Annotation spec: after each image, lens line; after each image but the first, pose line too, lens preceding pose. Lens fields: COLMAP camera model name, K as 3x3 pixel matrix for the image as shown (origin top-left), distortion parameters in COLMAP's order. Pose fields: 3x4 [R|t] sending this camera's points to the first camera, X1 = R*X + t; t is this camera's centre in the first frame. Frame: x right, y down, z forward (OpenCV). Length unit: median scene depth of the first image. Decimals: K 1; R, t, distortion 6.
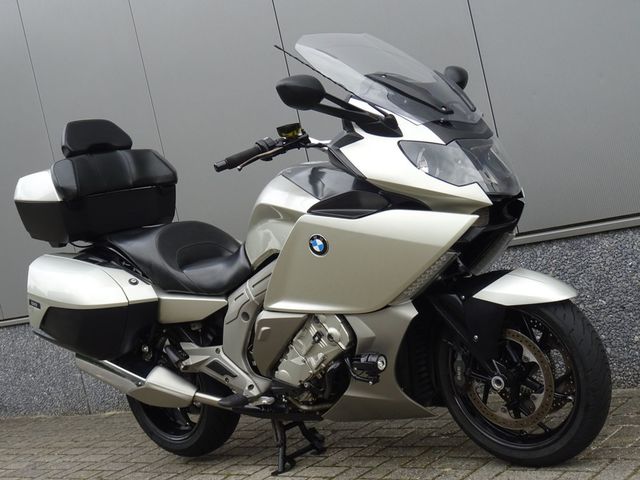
lens RADIAL K [[956.0, 0, 319.9], [0, 956.0, 239.7], [0, 0, 1]] dist [0.013855, 0.000000]
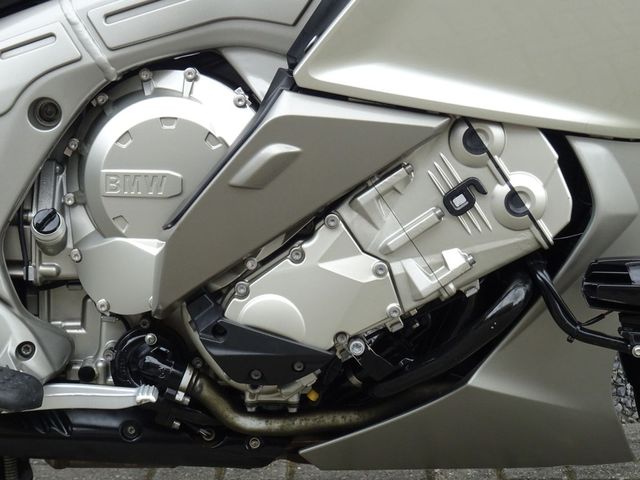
lens RADIAL K [[1768.9, 0, 320.0], [0, 1768.9, 240.3], [0, 0, 1]] dist [-0.061975, 0.000000]
pose [[0.753799, 0.106409, 0.648433, -0.403005], [-0.129251, 0.991534, -0.012458, 0.126696], [-0.644268, -0.074420, 0.761170, 0.576845]]
